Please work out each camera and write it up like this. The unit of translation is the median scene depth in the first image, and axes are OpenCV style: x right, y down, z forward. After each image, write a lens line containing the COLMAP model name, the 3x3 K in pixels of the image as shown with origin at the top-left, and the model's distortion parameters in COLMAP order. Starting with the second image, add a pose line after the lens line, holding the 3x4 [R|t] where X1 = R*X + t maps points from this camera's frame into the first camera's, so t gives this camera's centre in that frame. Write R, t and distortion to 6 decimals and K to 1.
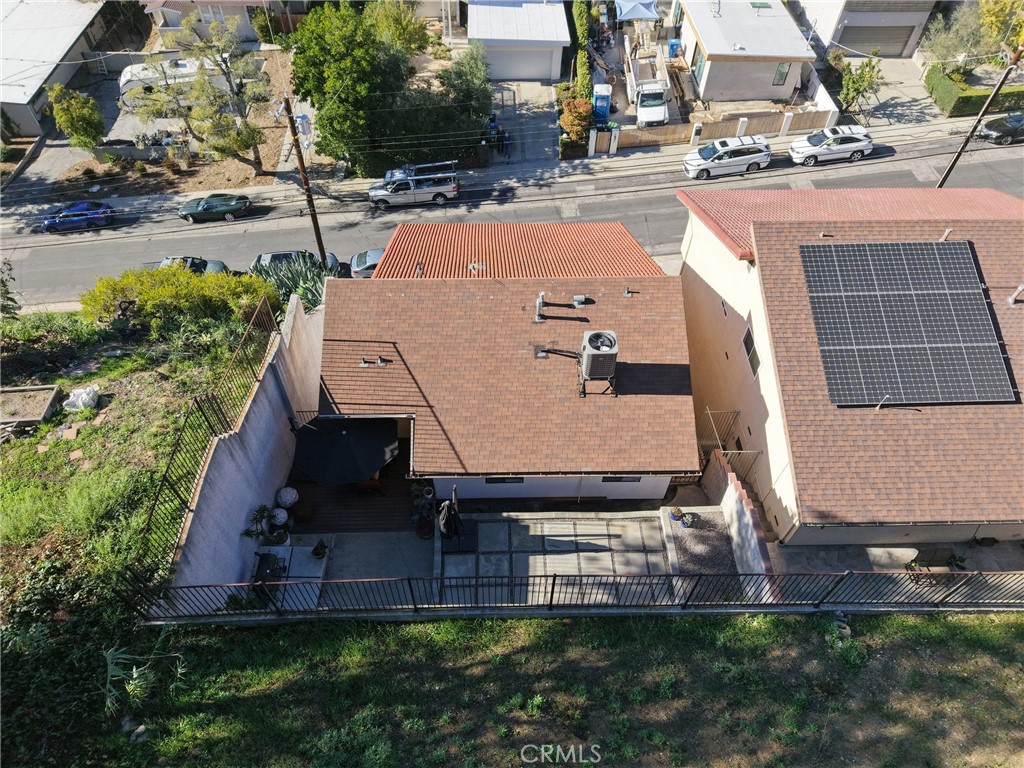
lens RADIAL K [[686.0, 0, 505.7], [0, 686.0, 383.6], [0, 0, 1]] dist [0.029241, -0.025718]
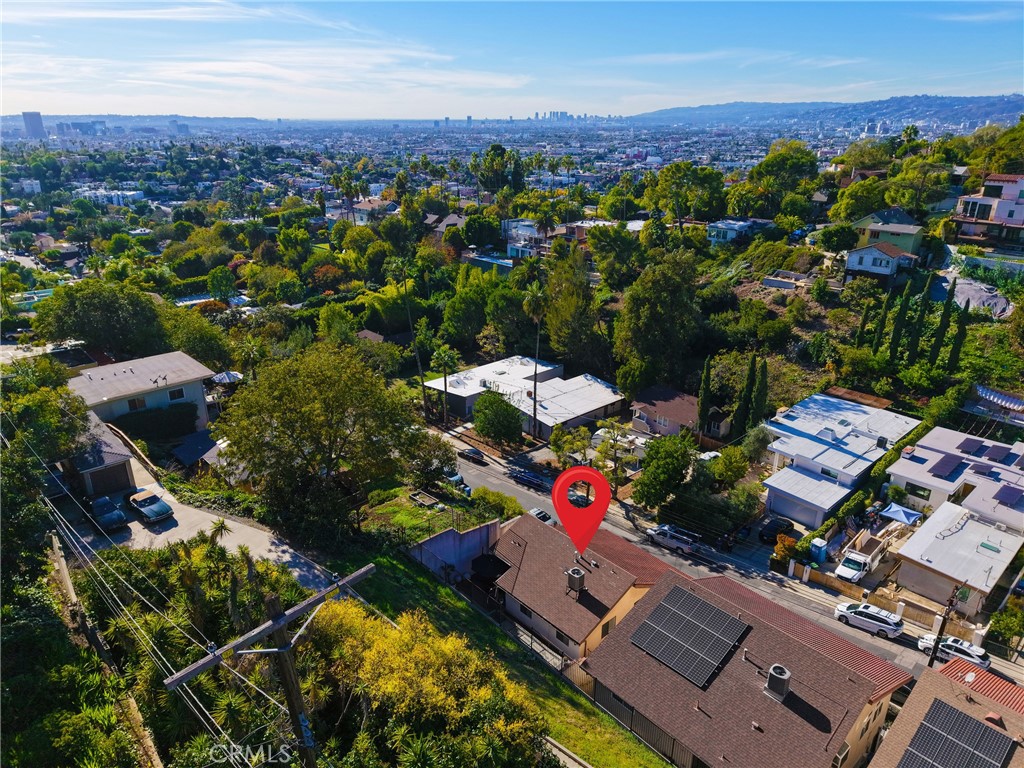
lens RADIAL K [[686.0, 0, 505.7], [0, 686.0, 383.6], [0, 0, 1]] dist [0.029241, -0.025718]
pose [[0.650181, 0.272366, -0.709282, 1.426909], [-0.594167, 0.764096, -0.251243, 0.178339], [0.473530, 0.584786, 0.658632, -1.049479]]
